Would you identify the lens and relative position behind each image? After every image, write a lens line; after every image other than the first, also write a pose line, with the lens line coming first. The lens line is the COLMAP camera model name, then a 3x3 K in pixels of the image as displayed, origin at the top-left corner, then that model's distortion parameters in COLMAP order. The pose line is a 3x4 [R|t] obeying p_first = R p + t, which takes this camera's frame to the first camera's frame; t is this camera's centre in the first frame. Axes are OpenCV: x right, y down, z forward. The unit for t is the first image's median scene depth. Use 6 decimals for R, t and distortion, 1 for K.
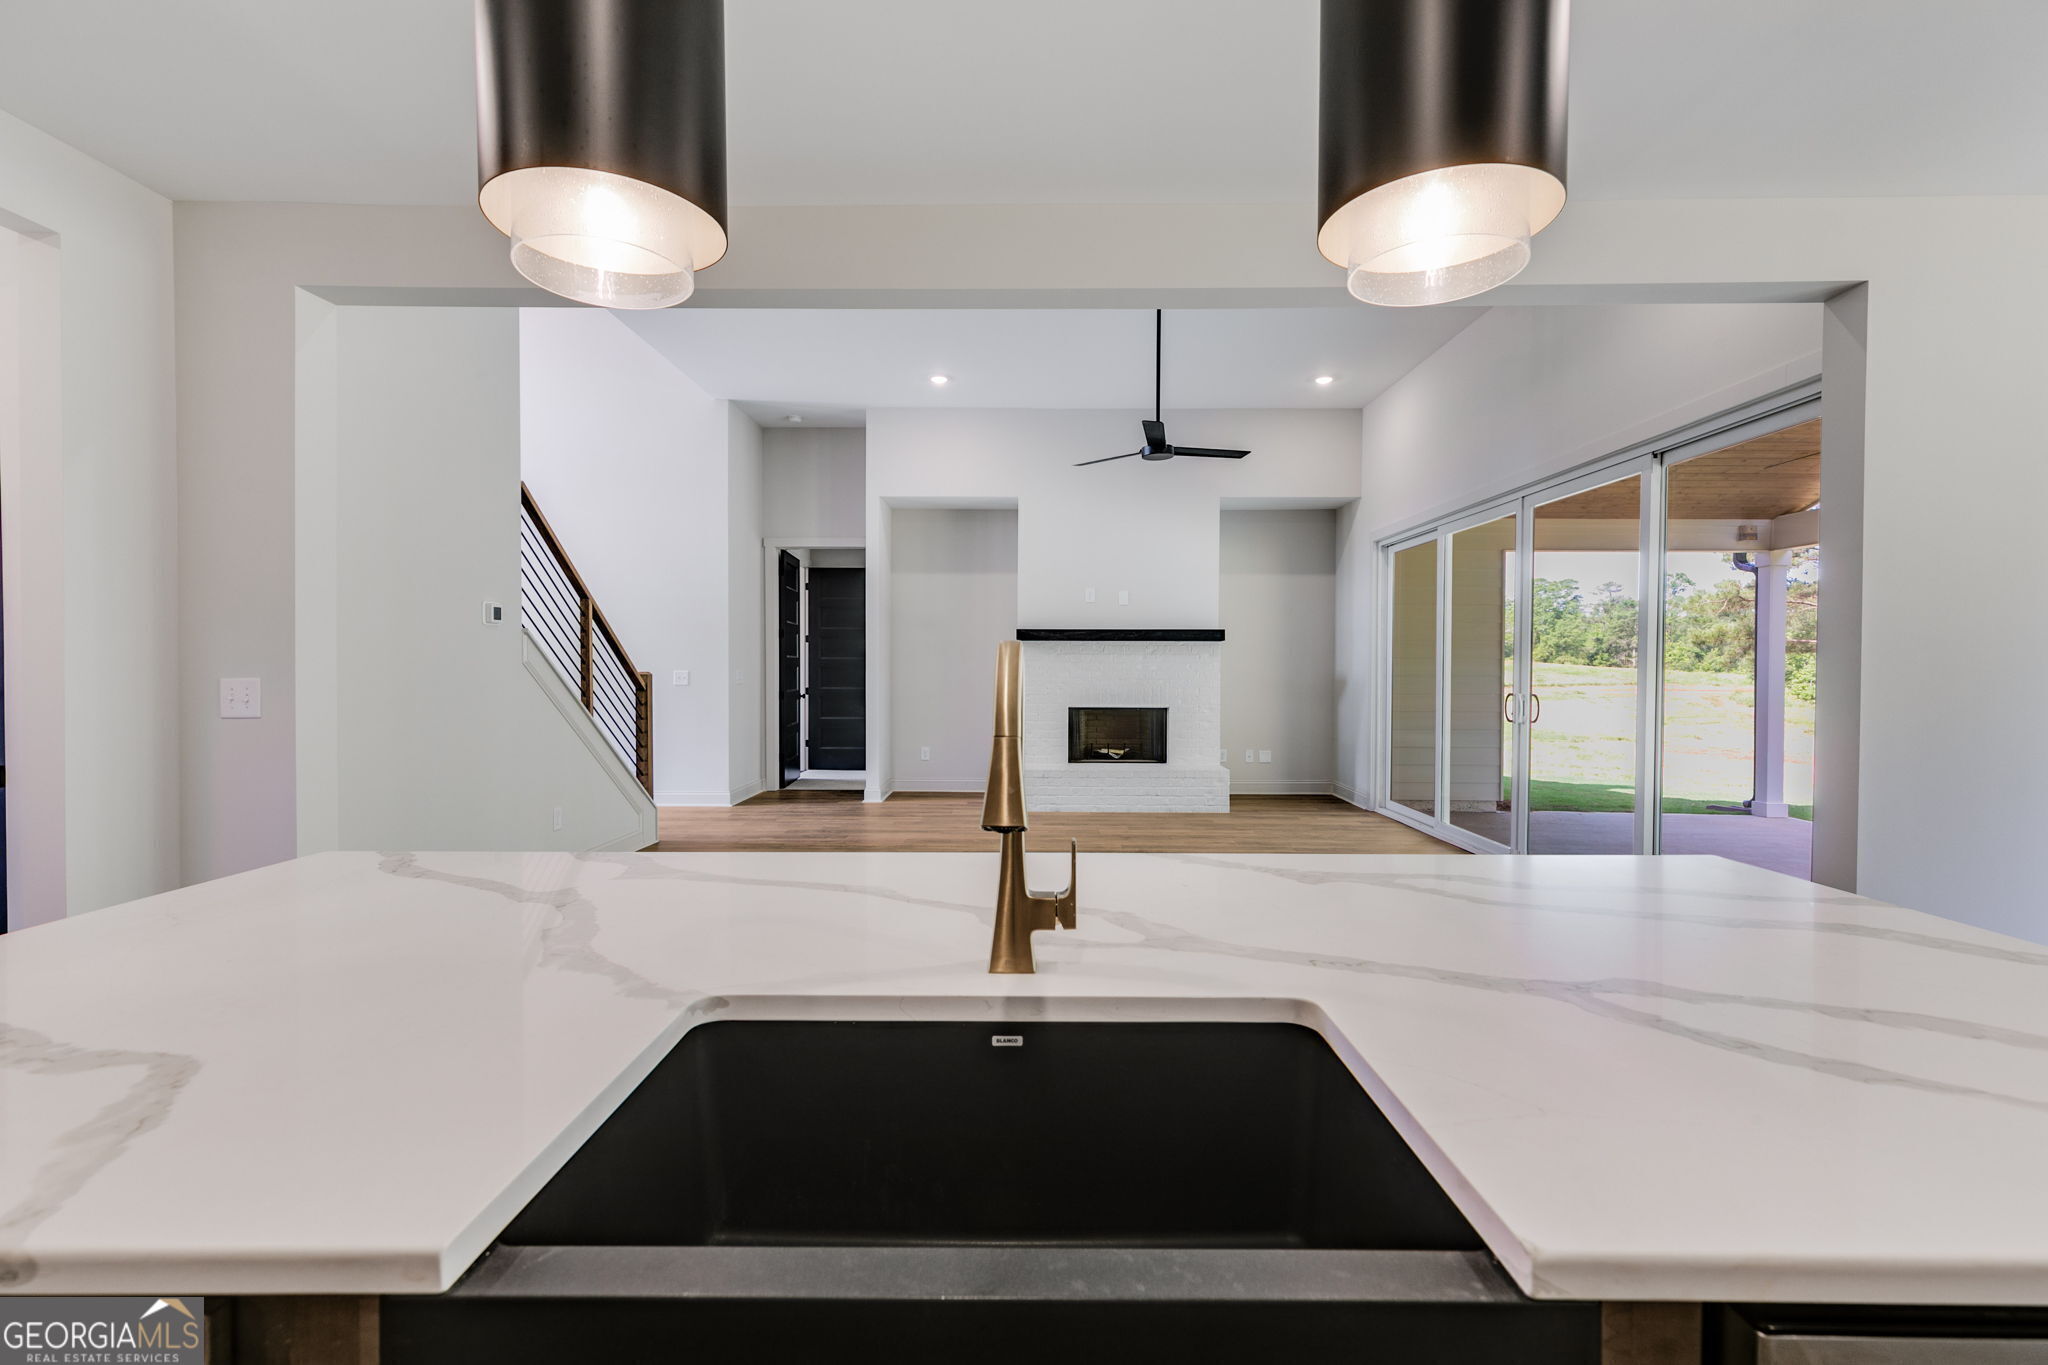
lens RADIAL K [[923.3, 0, 1024.0], [0, 923.3, 678.1], [0, 0, 1]] dist [0.009352, -0.002385]
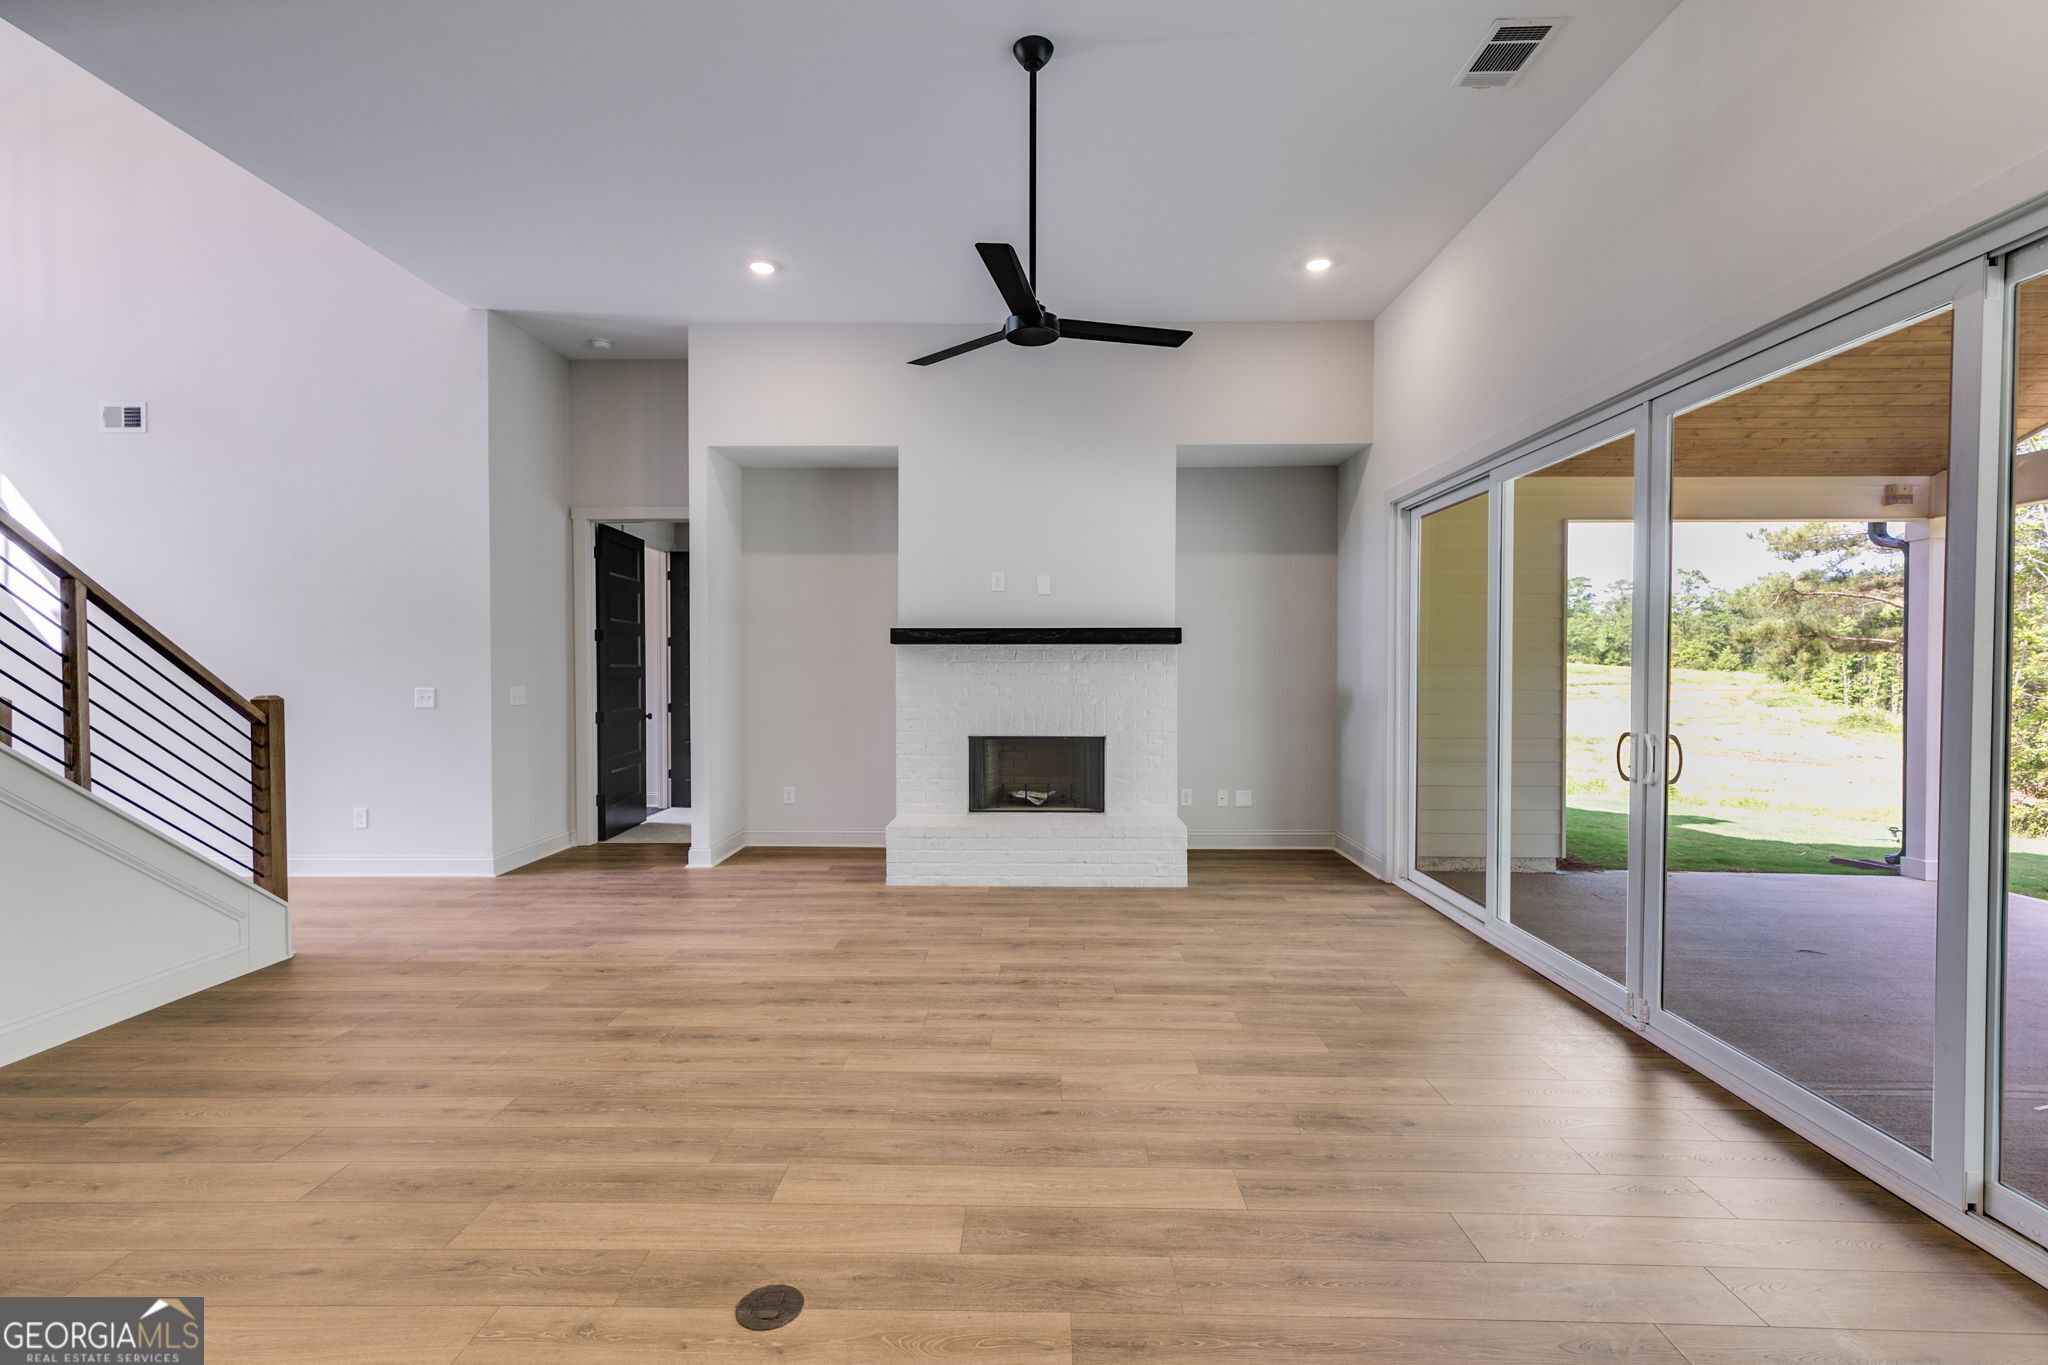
lens RADIAL K [[923.3, 0, 1020.9], [0, 923.3, 680.2], [0, 0, 1]] dist [0.009352, -0.002385]
pose [[0.999946, -0.003177, -0.009868, 0.094826], [0.003193, 0.999994, 0.001637, -0.012897], [0.009863, -0.001668, 0.999950, 0.269501]]
